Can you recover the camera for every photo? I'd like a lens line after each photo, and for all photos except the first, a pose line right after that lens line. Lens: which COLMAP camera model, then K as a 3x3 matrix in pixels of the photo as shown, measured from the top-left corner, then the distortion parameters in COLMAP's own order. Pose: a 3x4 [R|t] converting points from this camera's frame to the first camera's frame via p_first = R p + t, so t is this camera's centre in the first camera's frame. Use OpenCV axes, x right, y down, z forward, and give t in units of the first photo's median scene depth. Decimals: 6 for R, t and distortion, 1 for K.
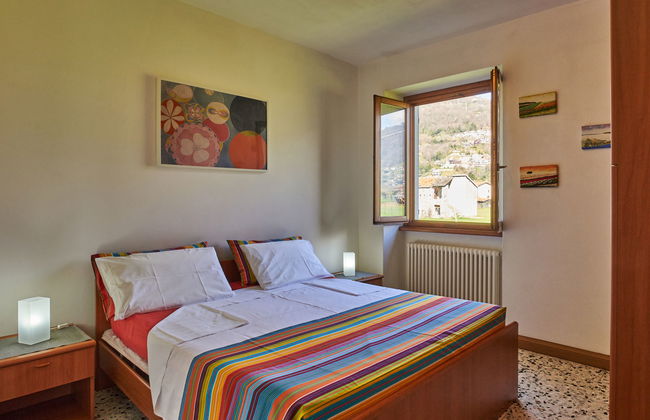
lens RADIAL K [[399.5, 0, 354.4], [0, 399.5, 197.9], [0, 0, 1]] dist [-0.019155, 0.000020]
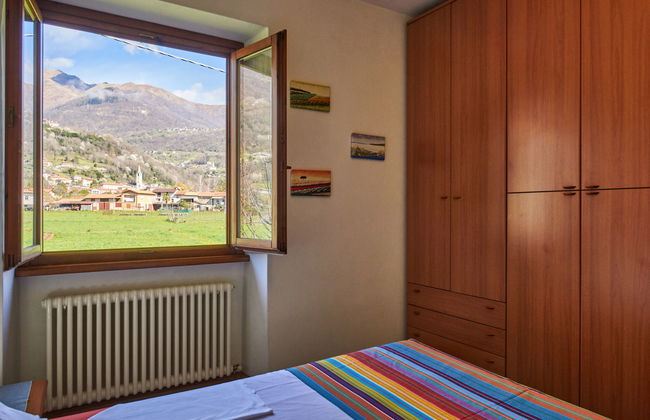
lens RADIAL K [[449.0, 0, 369.1], [0, 449.0, 213.9], [0, 0, 1]] dist [-0.010913, -0.001549]
pose [[0.215346, -0.009946, 0.976487, -0.427647], [-0.003807, 0.999932, 0.011025, 0.000062], [-0.976530, -0.006091, 0.215294, 0.675288]]
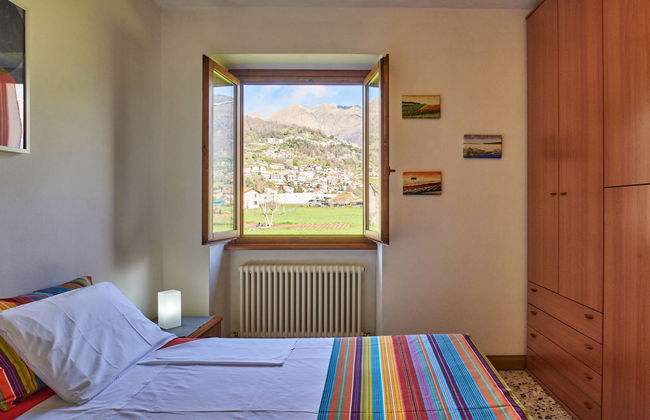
lens RADIAL K [[399.5, 0, 372.0], [0, 399.5, 207.6], [0, 0, 1]] dist [-0.019155, 0.000020]
pose [[0.723654, -0.004456, 0.690148, -0.271825], [-0.000628, 0.999974, 0.007114, -0.002608], [-0.690162, -0.005582, 0.723633, 0.396895]]
